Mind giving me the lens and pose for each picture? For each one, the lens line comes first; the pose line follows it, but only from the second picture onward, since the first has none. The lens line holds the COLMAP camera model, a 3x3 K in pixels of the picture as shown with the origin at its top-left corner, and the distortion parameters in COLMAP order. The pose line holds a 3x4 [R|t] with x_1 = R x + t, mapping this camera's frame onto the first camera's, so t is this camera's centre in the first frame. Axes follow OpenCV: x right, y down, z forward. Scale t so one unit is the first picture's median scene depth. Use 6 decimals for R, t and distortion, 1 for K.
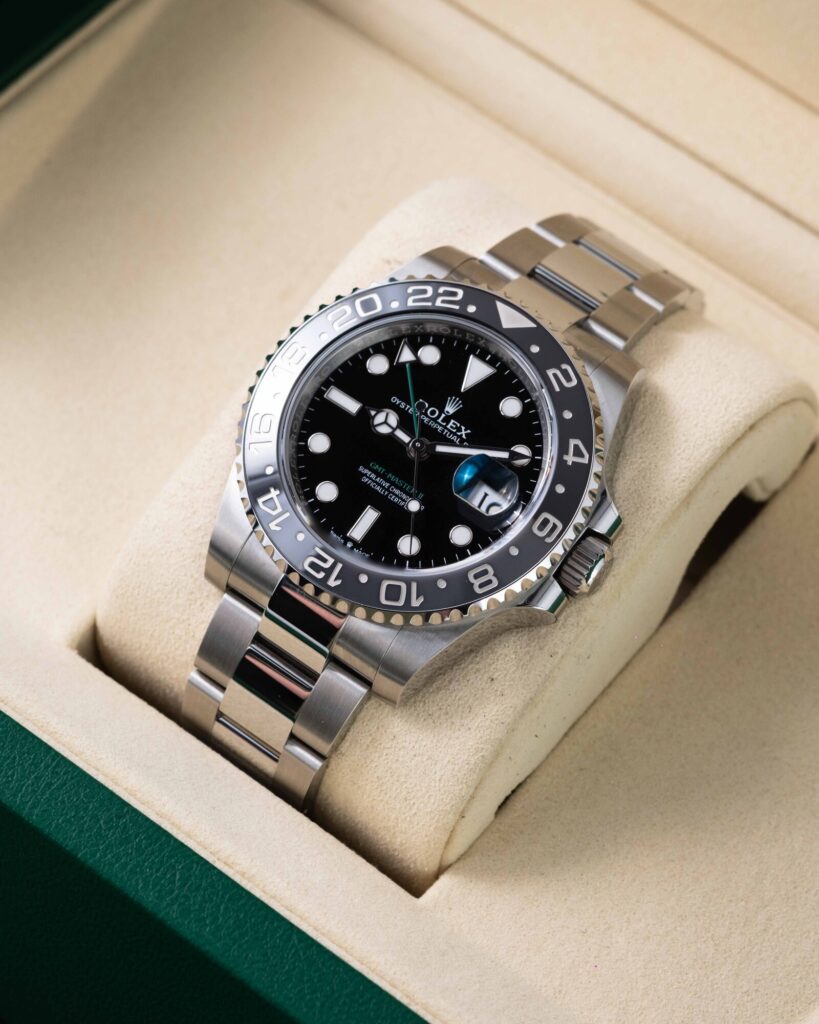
lens RADIAL K [[3904.9, 0, 409.5], [0, 3904.9, 512.0], [0, 0, 1]] dist [0.092355, 1.673897]
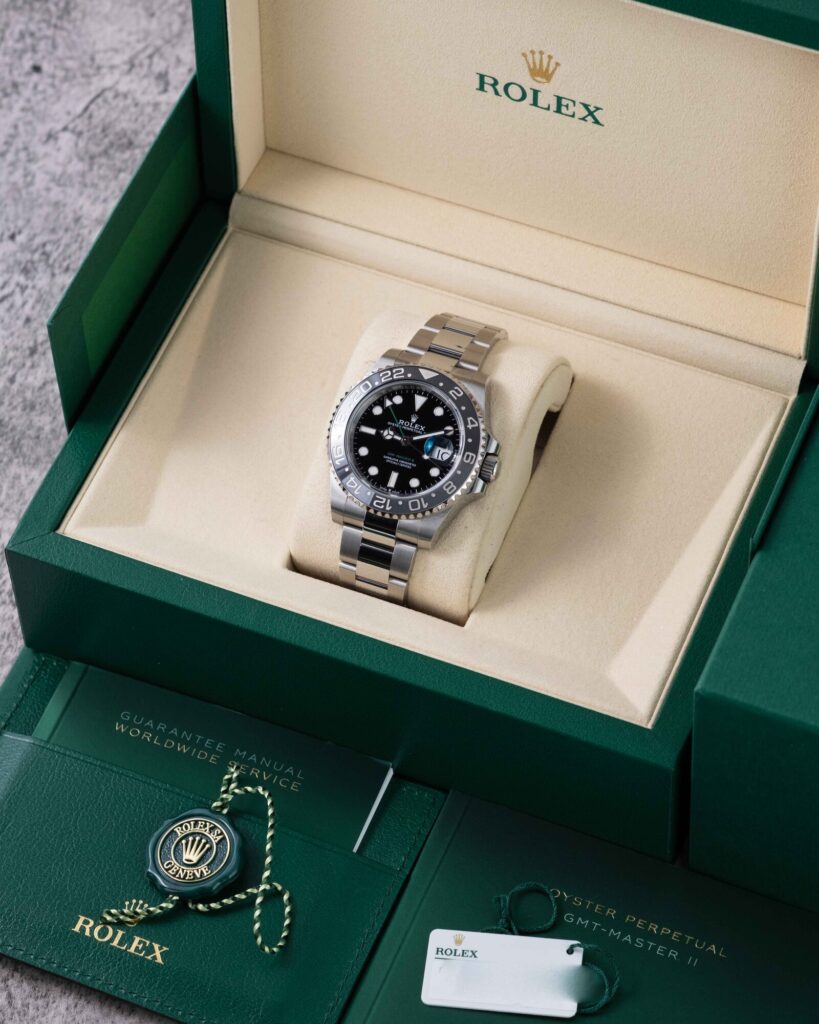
lens RADIAL K [[3904.9, 0, 409.5], [0, 3904.9, 512.0], [0, 0, 1]] dist [0.092355, 1.673897]
pose [[0.954287, -0.298880, 0.002694, -0.014275], [0.298156, 0.952530, 0.061563, -0.117105], [-0.020966, -0.057946, 0.998100, -1.294887]]
